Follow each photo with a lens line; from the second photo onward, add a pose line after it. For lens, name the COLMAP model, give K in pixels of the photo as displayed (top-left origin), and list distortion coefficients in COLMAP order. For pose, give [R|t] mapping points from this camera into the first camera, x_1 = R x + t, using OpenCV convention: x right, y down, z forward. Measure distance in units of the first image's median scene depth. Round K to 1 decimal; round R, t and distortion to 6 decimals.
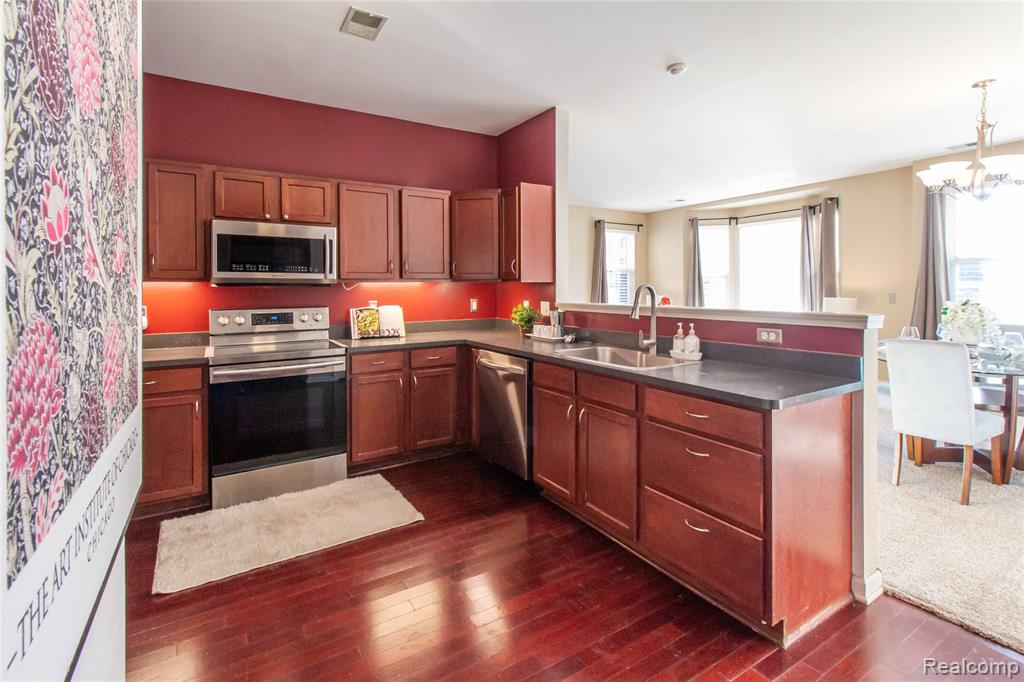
lens RADIAL K [[495.6, 0, 525.3], [0, 495.6, 294.7], [0, 0, 1]] dist [-0.001045, 0.001260]
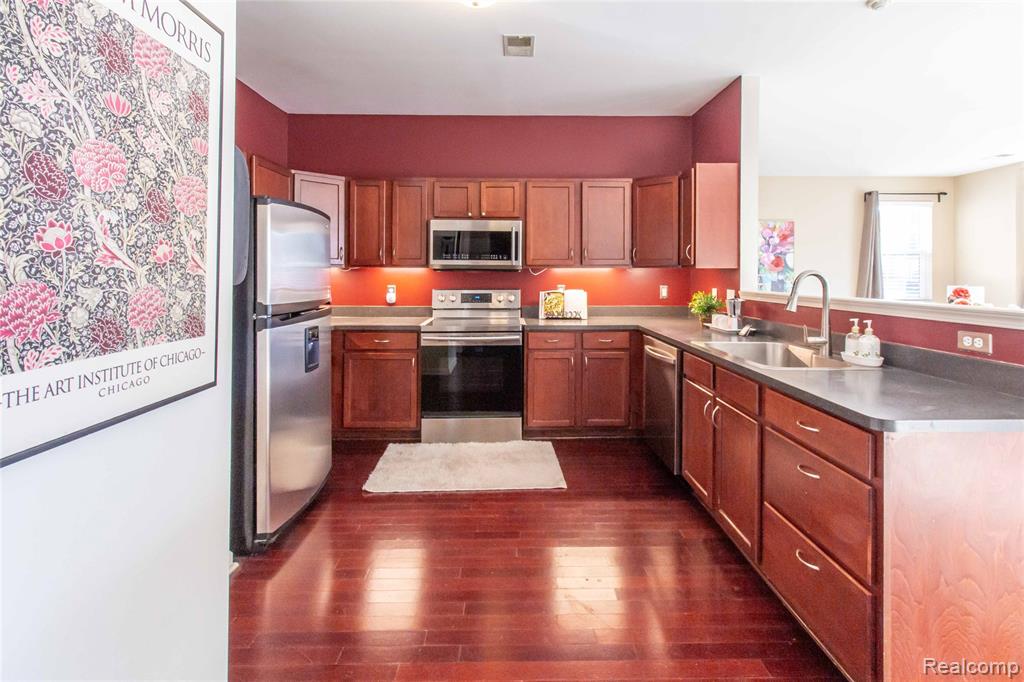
lens RADIAL K [[495.6, 0, 520.3], [0, 495.6, 275.9], [0, 0, 1]] dist [-0.001045, 0.001260]
pose [[0.852739, 0.008360, -0.522271, 0.233538], [-0.012886, 0.999904, -0.005034, -0.001456], [0.522179, 0.011023, 0.852765, 0.017513]]
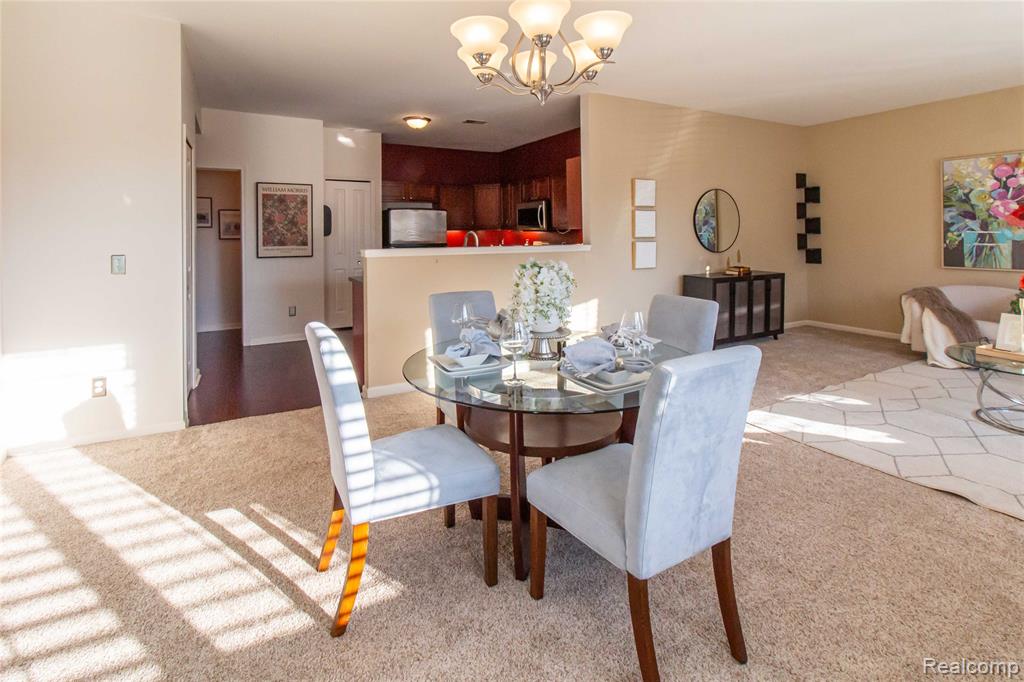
lens RADIAL K [[495.6, 0, 525.6], [0, 495.6, 236.0], [0, 0, 1]] dist [-0.001045, 0.001260]
pose [[-0.061527, 0.012433, -0.998028, 1.646136], [-0.008778, 0.999877, 0.012997, -0.025140], [0.998067, 0.009560, -0.061410, 1.105108]]
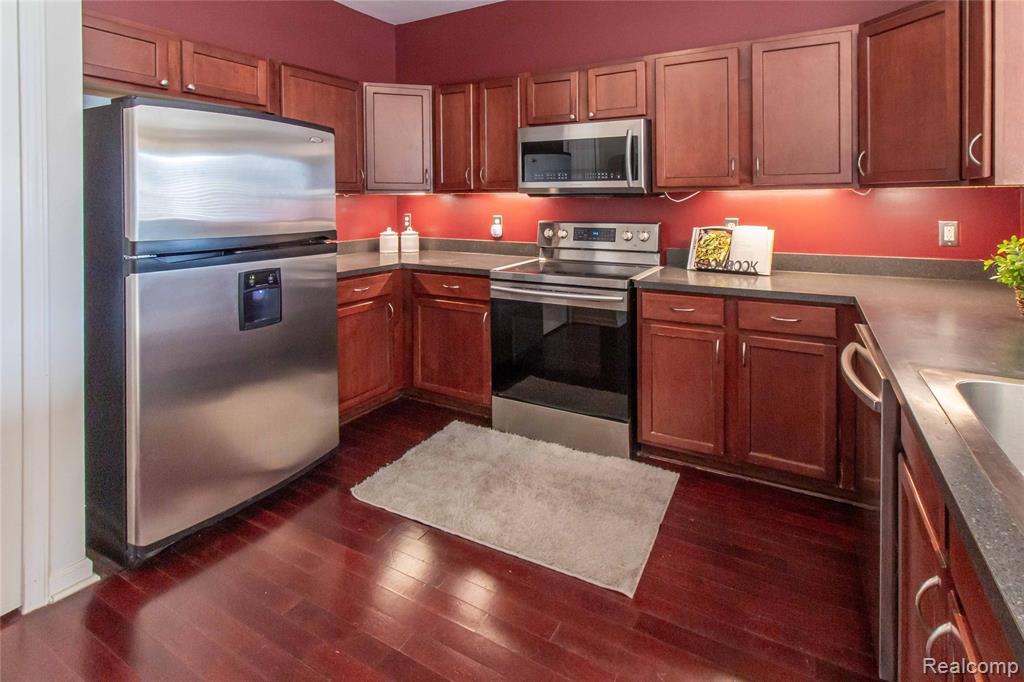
lens RADIAL K [[495.6, 0, 522.7], [0, 495.6, 203.8], [0, 0, 1]] dist [-0.001045, 0.001260]
pose [[0.440702, 0.005216, -0.897638, 0.228287], [-0.012190, 0.999926, -0.000174, -0.004241], [0.897571, 0.011019, 0.440733, 0.535950]]
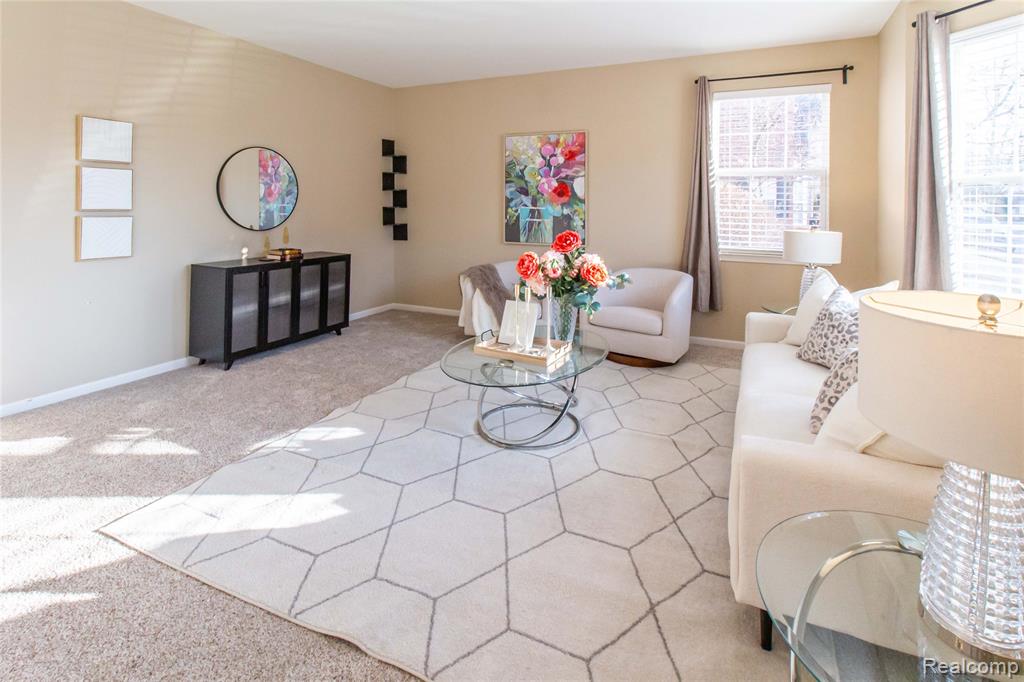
lens RADIAL K [[495.6, 0, 526.0], [0, 495.6, 214.6], [0, 0, 1]] dist [-0.001045, 0.001260]
pose [[0.536111, 0.025933, -0.843749, 1.344727], [-0.026522, 0.999552, 0.013870, -0.030013], [0.843731, 0.014942, 0.536558, 1.567699]]
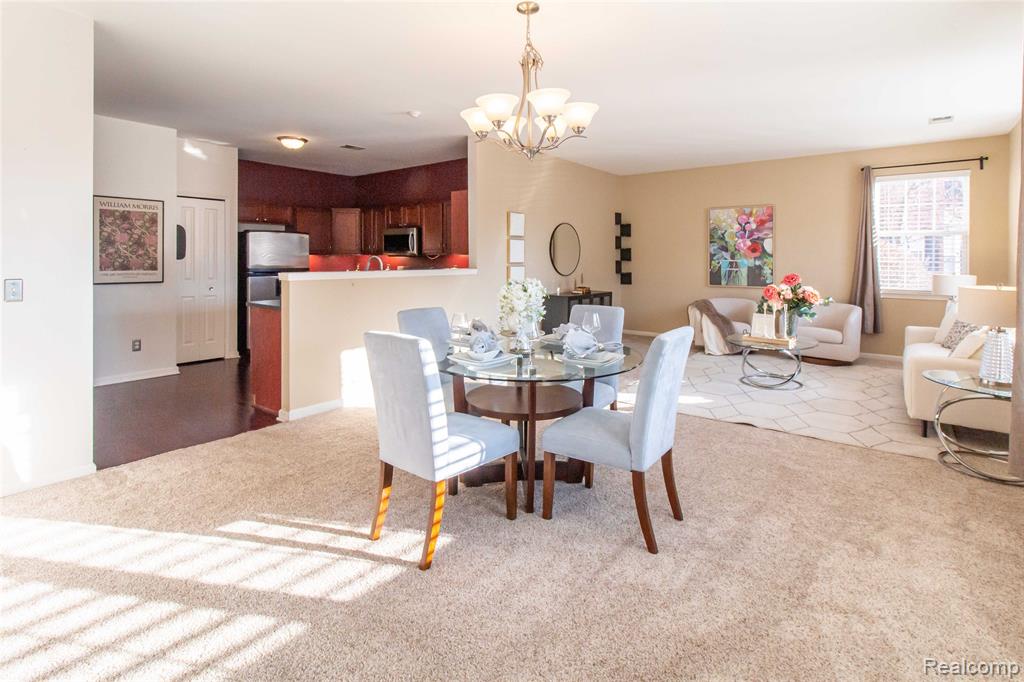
lens RADIAL K [[495.6, 0, 536.5], [0, 495.6, 266.4], [0, 0, 1]] dist [-0.001045, 0.001260]
pose [[0.360767, 0.021374, -0.932411, 1.809848], [-0.019705, 0.999689, 0.015292, -0.019506], [0.932448, 0.012857, 0.361076, 0.775355]]
